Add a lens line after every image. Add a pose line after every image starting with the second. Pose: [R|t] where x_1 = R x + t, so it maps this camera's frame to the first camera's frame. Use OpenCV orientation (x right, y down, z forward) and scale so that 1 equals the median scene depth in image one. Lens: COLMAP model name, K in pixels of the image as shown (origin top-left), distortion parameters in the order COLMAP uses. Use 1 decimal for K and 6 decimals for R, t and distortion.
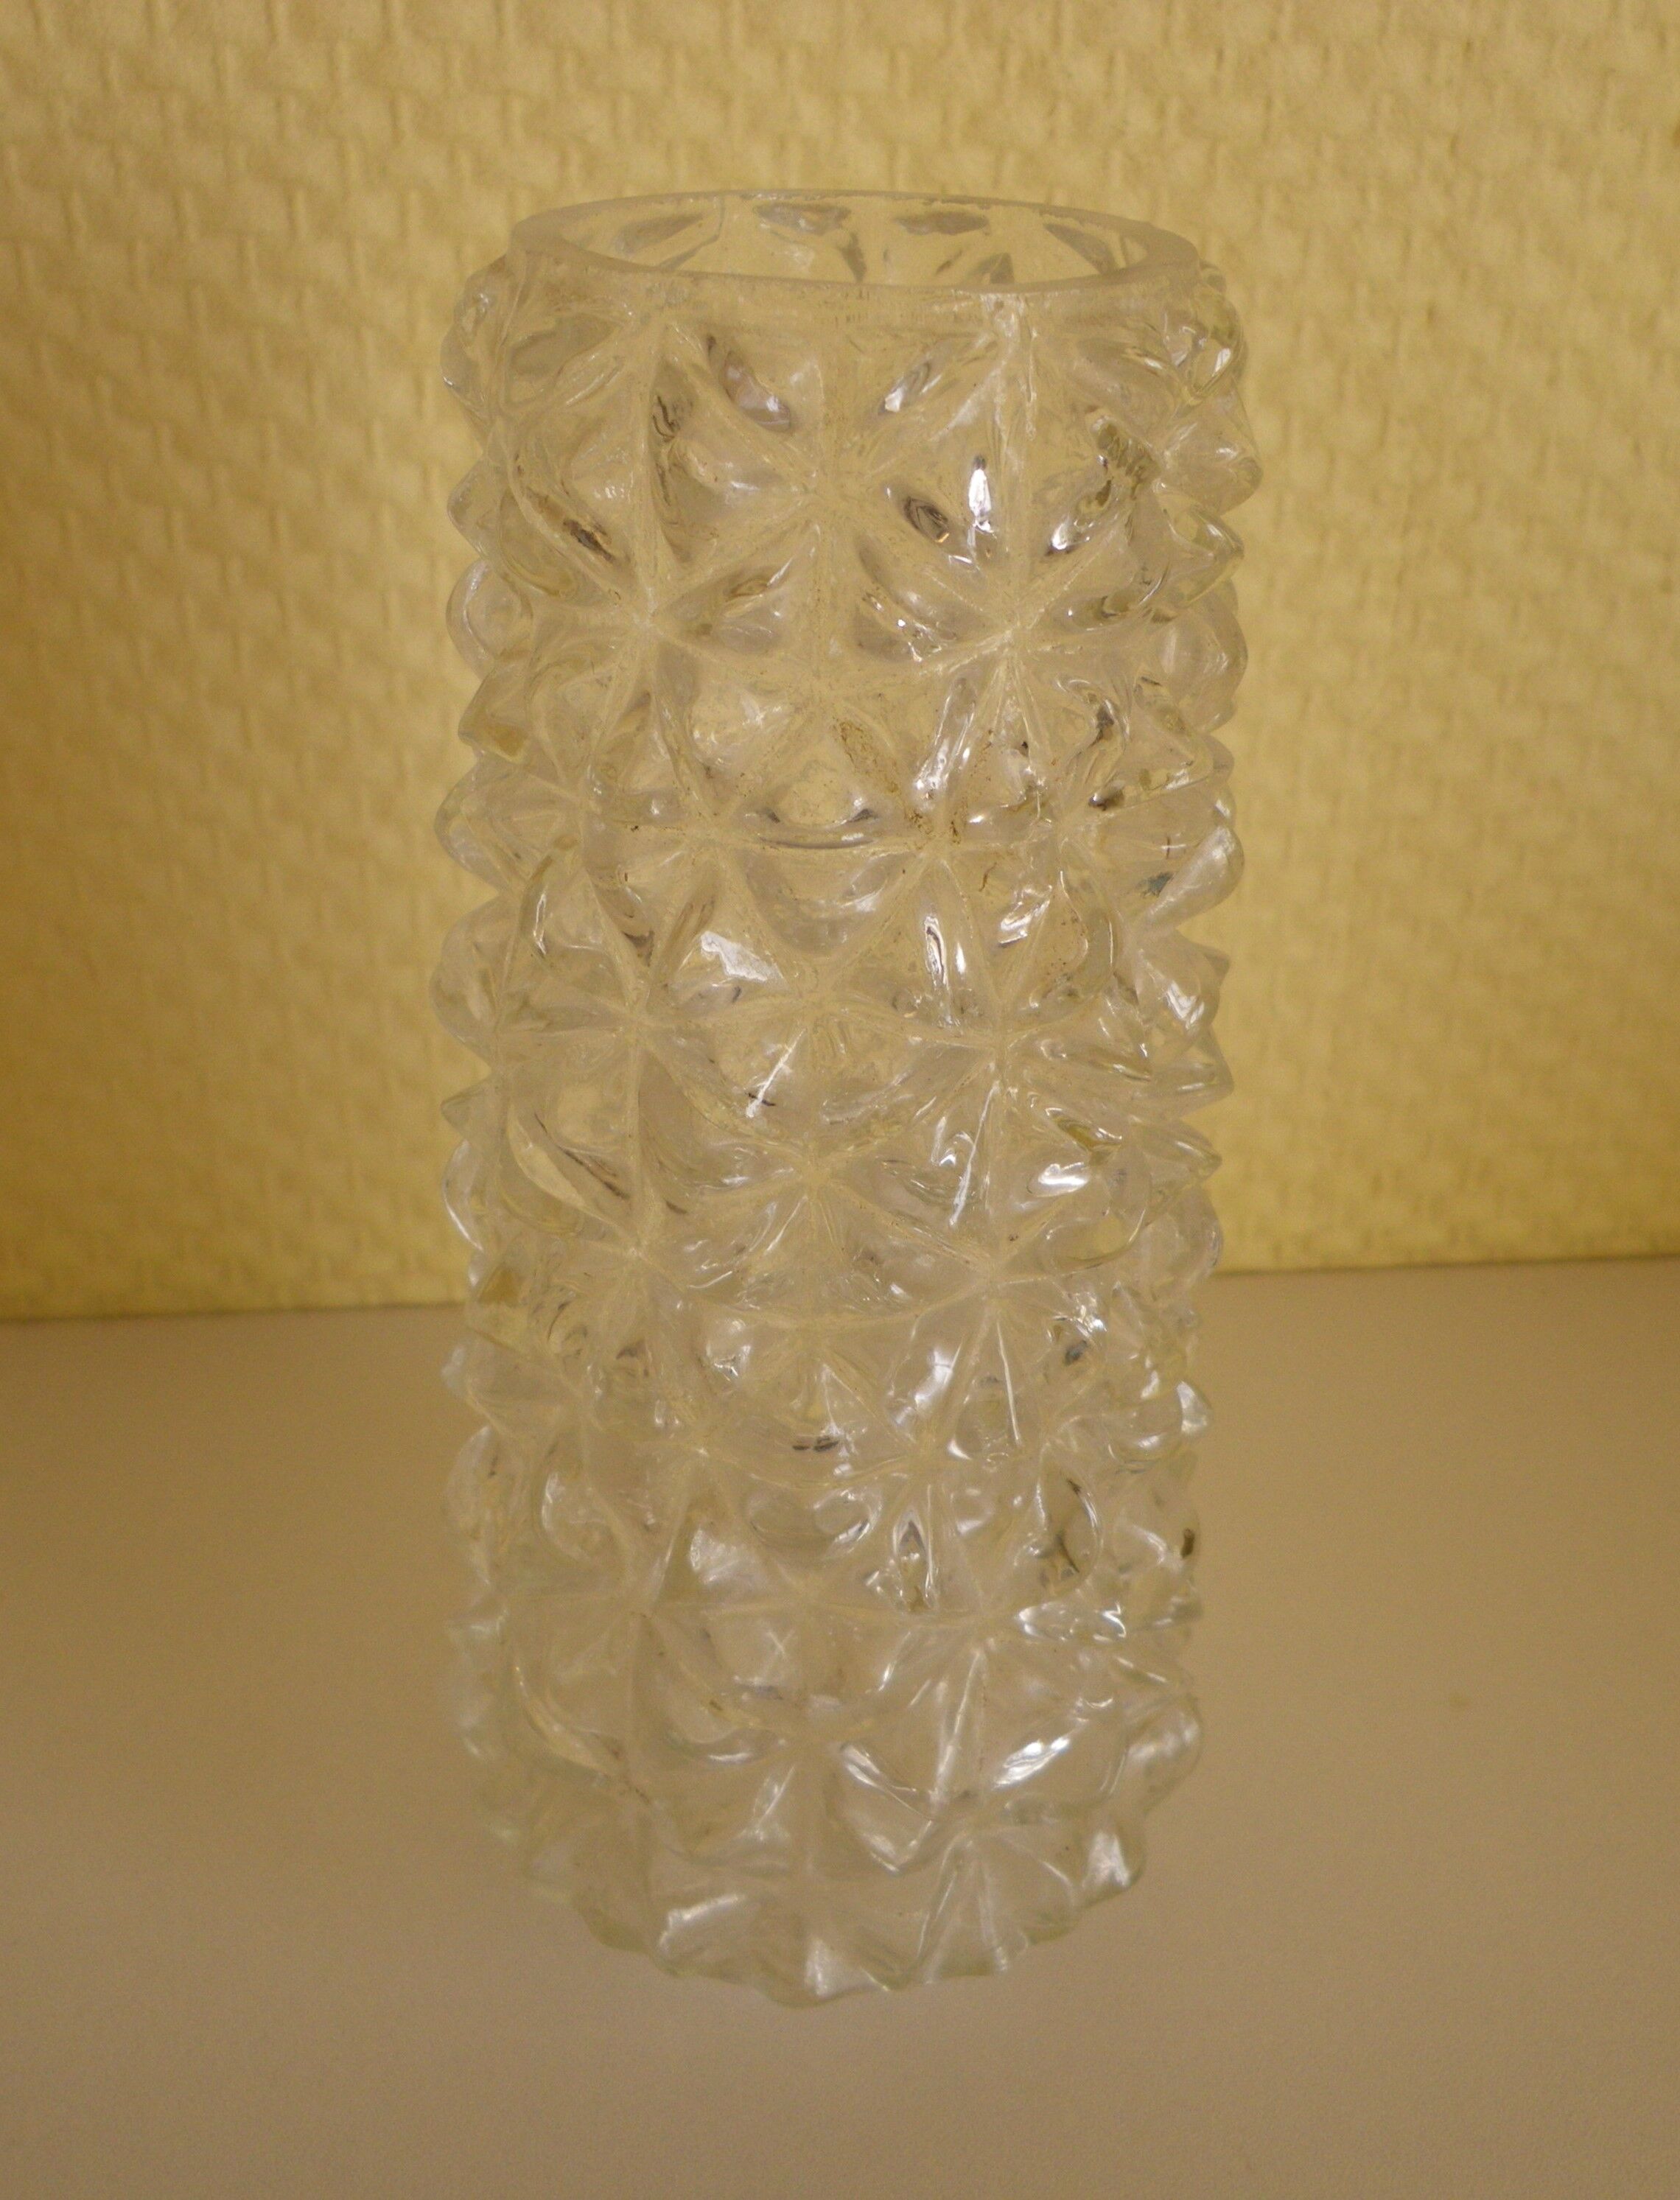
lens RADIAL K [[1909.5, 0, 840.0], [0, 1909.5, 1100.0], [0, 0, 1]] dist [-0.001230, -0.001029]
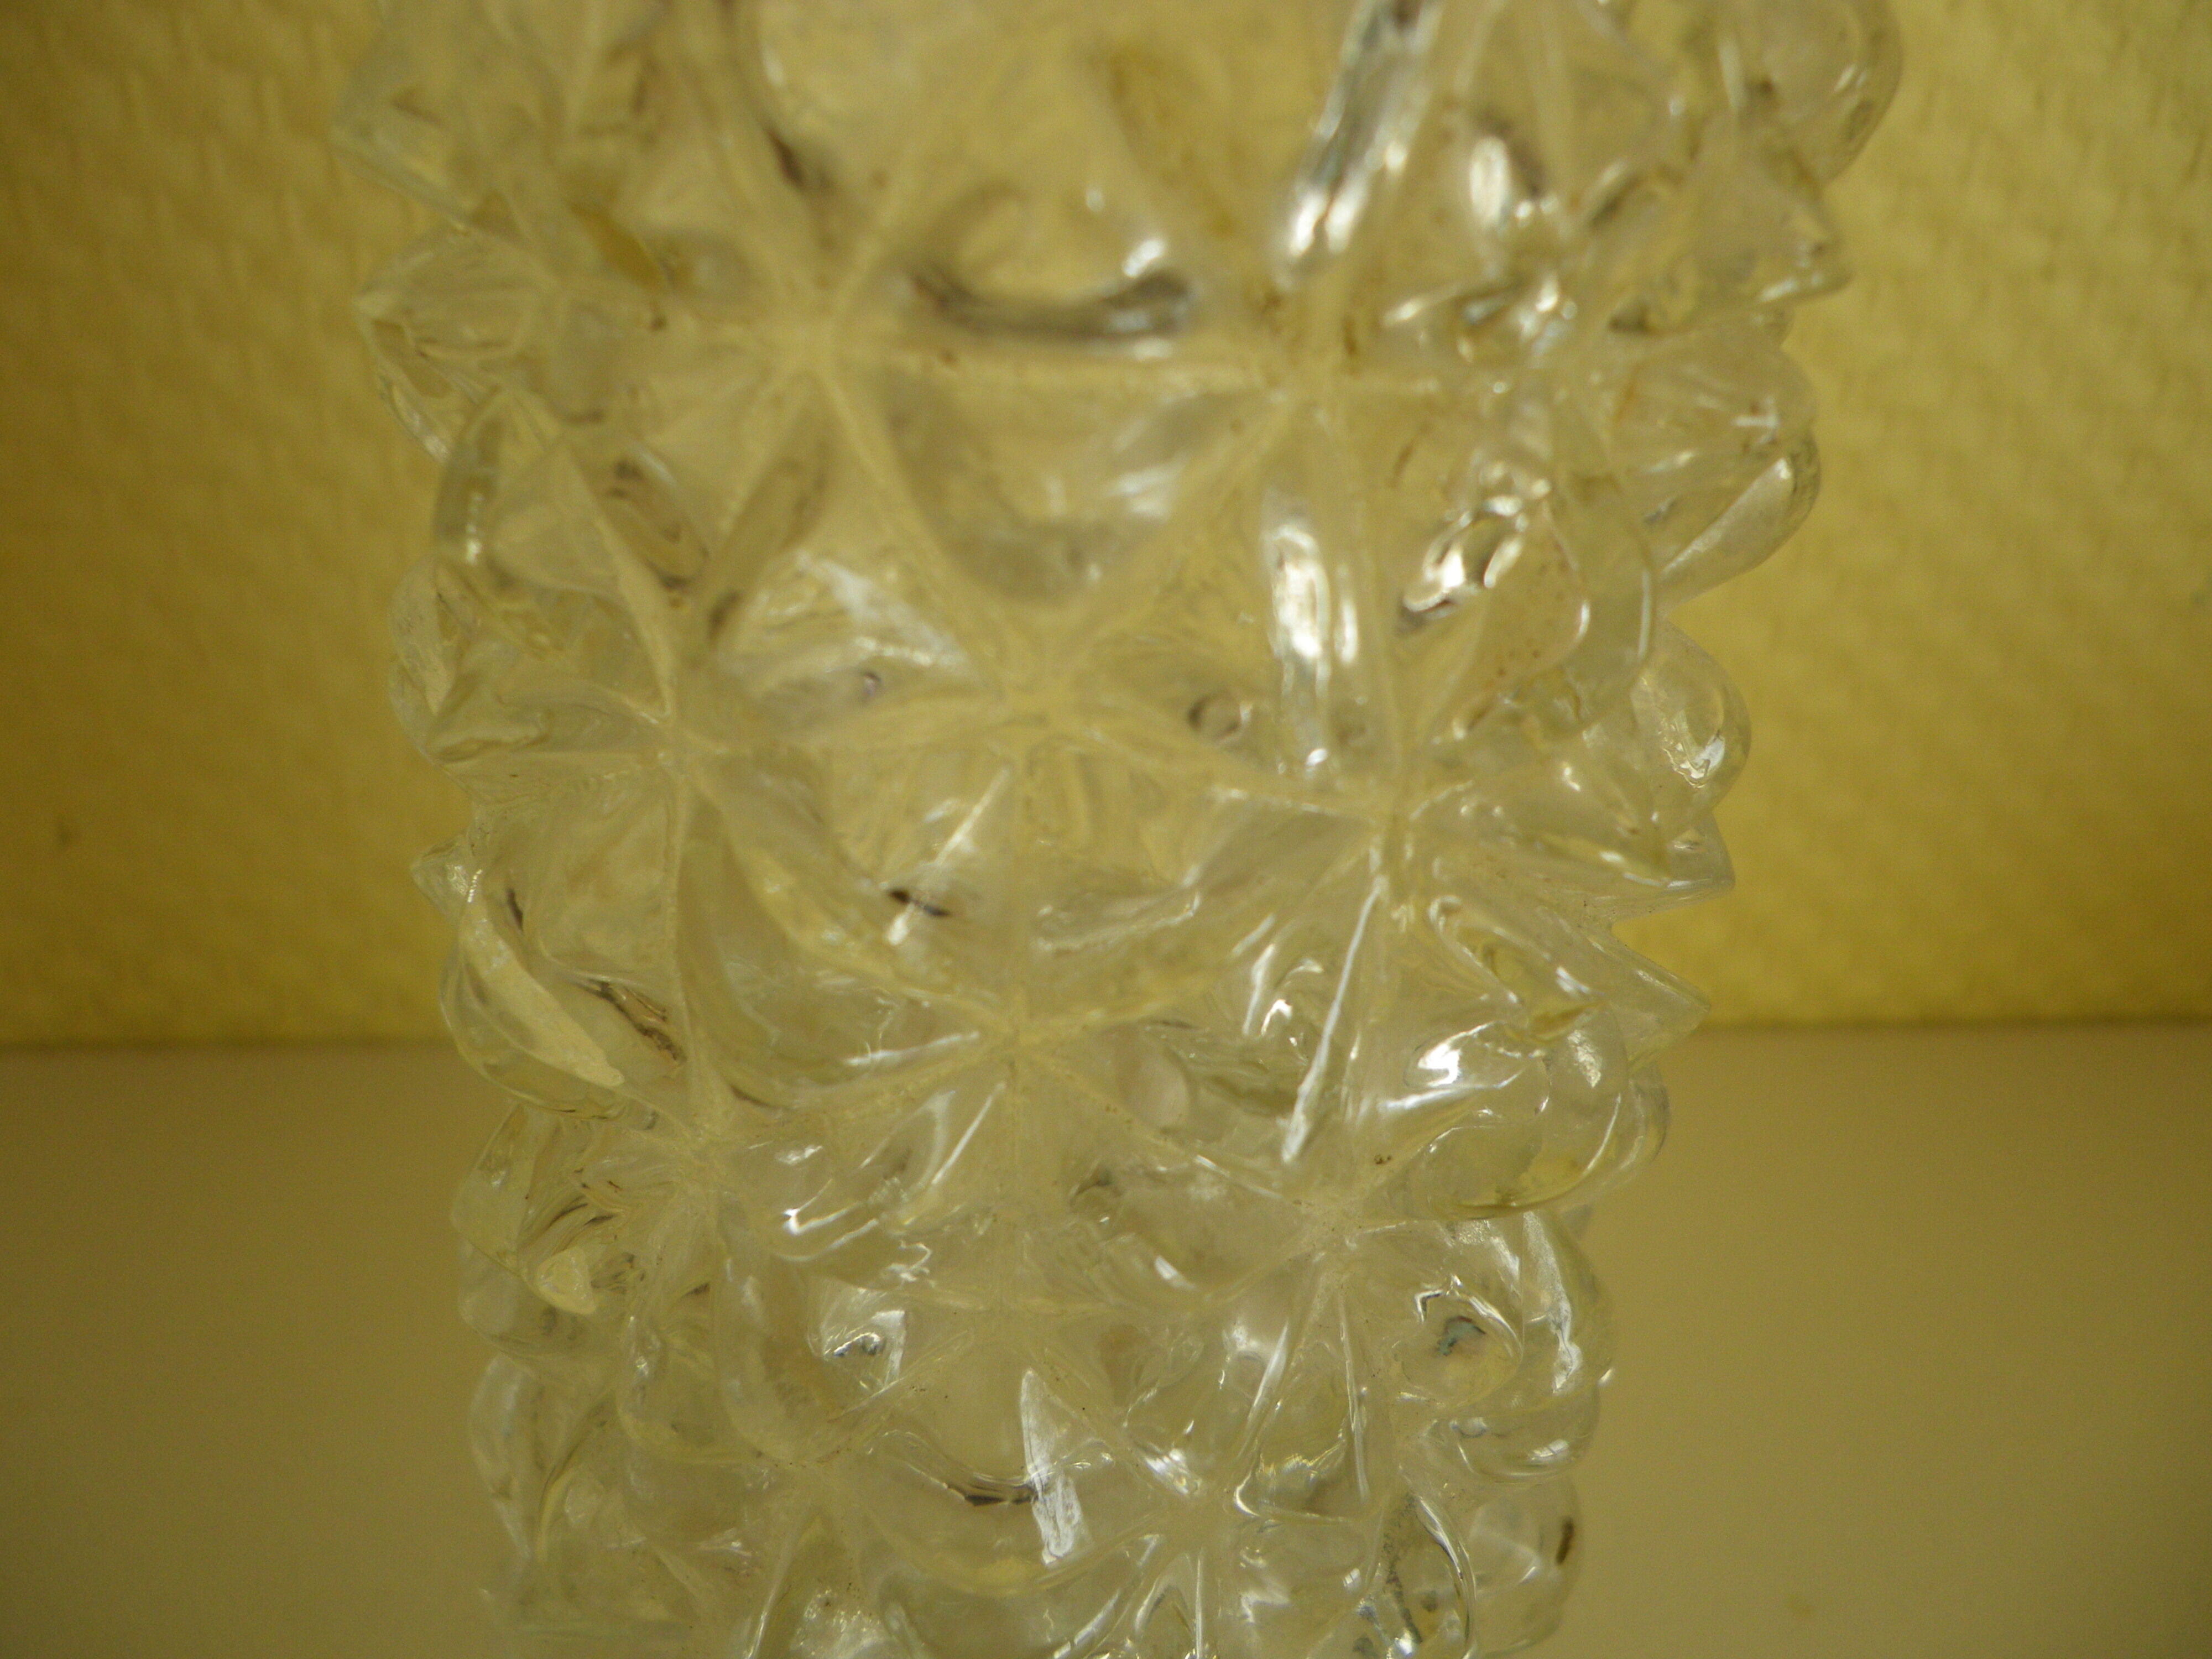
lens RADIAL K [[1797.6, 0, 1106.0], [0, 1797.6, 829.5], [0, 0, 1]] dist [-0.041455, 0.000881]
pose [[0.999122, 0.034618, 0.023607, -0.003694], [-0.034811, 0.999363, 0.007815, -0.024945], [-0.023322, -0.008630, 0.999691, 0.532589]]
